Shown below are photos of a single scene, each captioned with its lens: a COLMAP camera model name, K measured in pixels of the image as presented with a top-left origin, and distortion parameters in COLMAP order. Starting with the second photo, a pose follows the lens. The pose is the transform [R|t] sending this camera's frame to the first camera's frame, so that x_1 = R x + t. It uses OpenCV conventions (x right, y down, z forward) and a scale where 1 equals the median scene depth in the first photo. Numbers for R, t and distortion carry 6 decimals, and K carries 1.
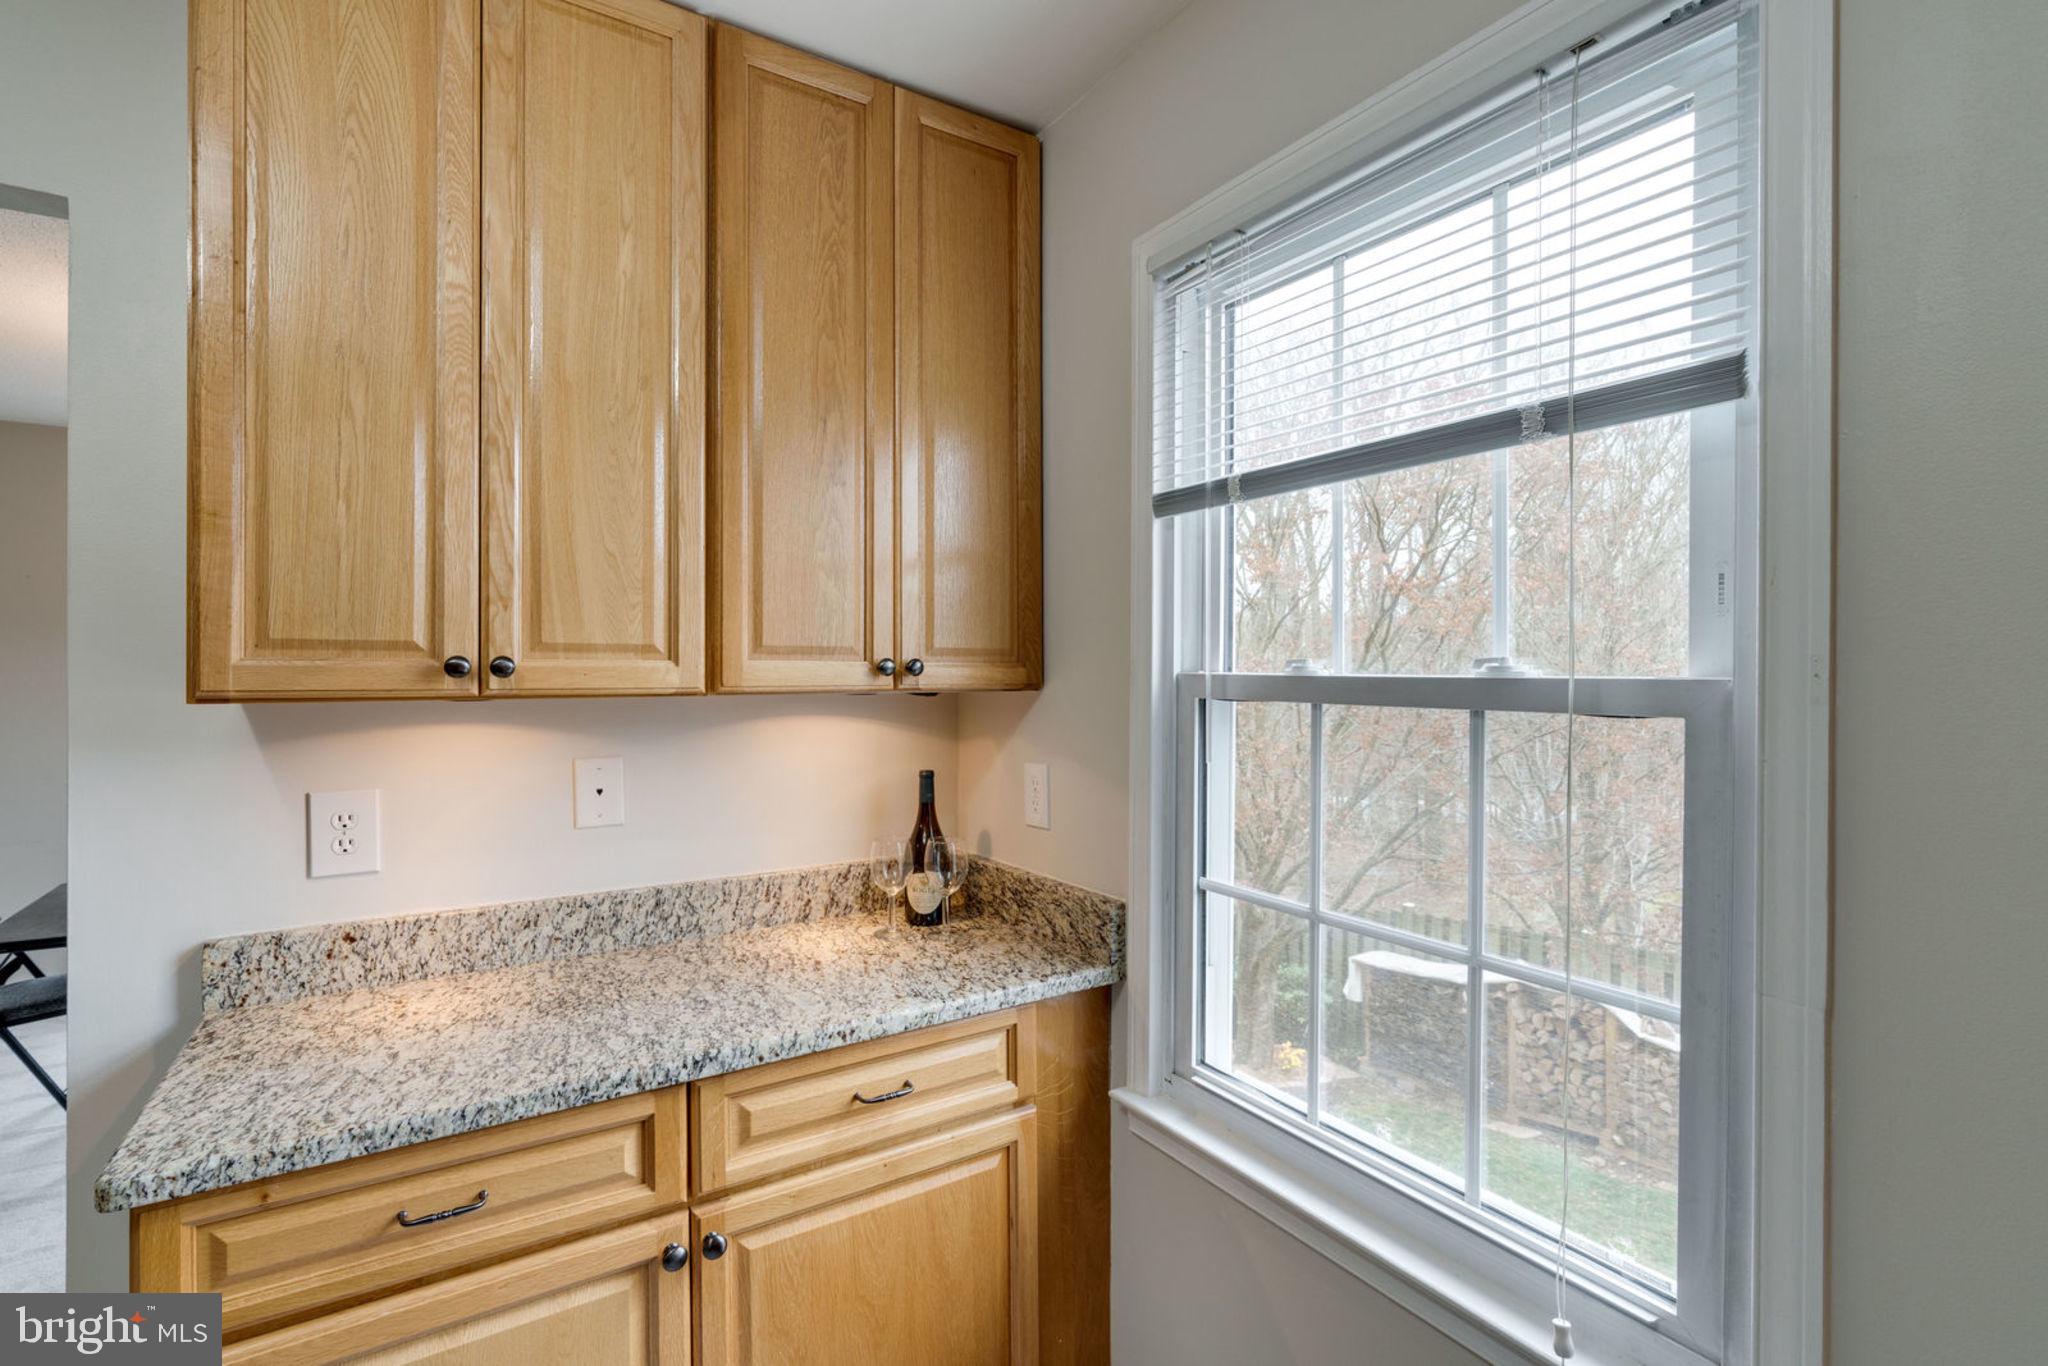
lens RADIAL K [[954.6, 0, 973.5], [0, 954.6, 669.1], [0, 0, 1]] dist [-0.007545, 0.000387]
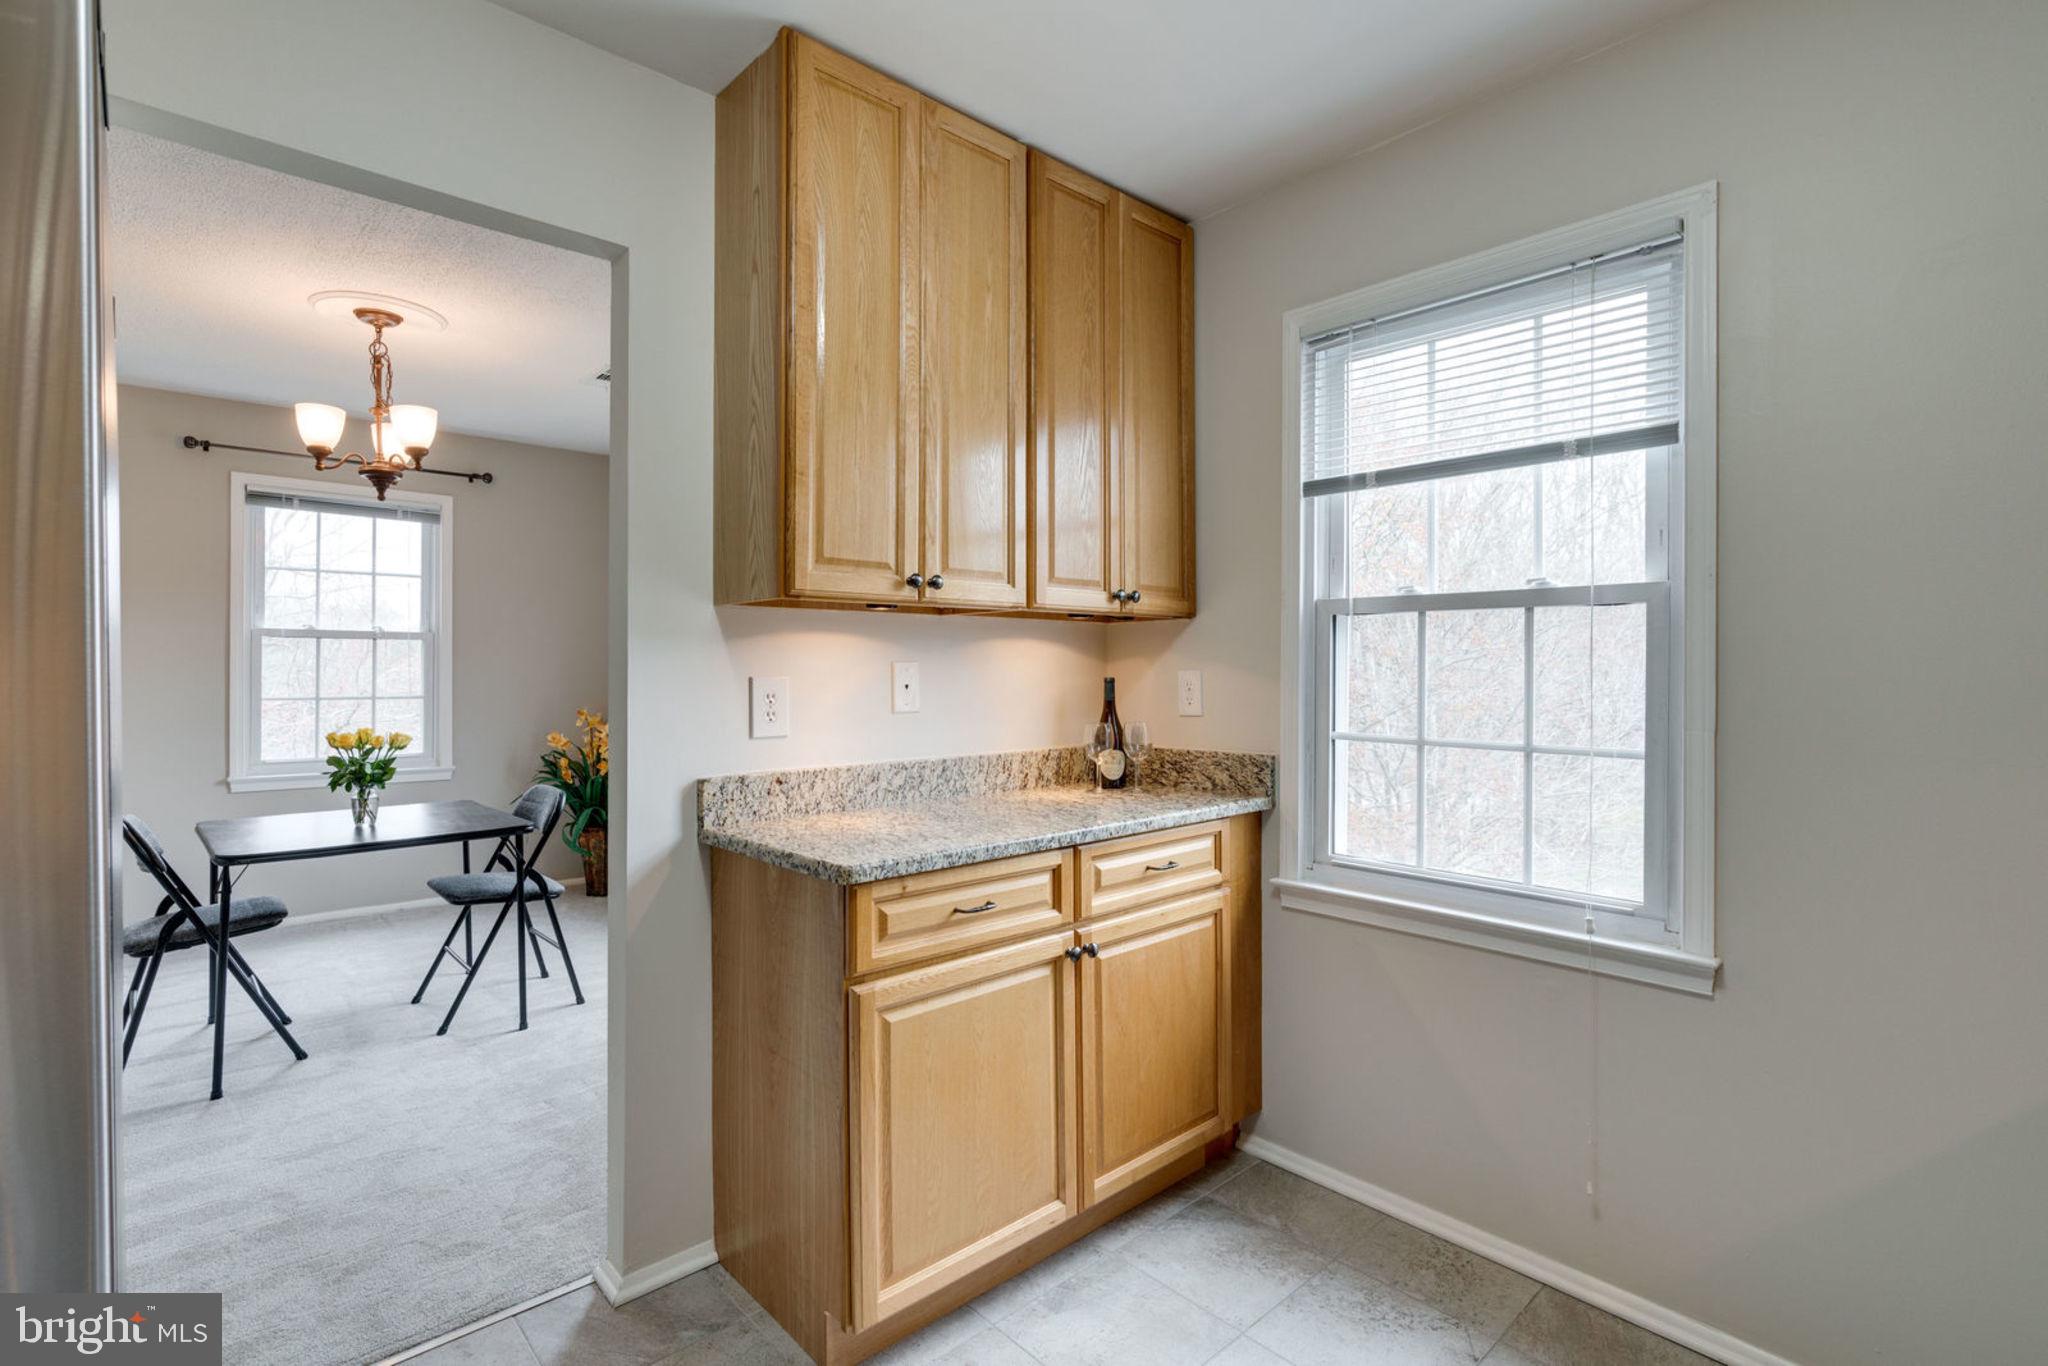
lens RADIAL K [[1001.7, 0, 1006.4], [0, 1001.7, 664.6], [0, 0, 1]] dist [-0.009528, 0.007118]
pose [[0.981715, -0.002797, 0.190337, -0.584328], [0.003000, 0.999995, -0.000779, 0.109391], [-0.190334, 0.001336, 0.981719, -0.483518]]
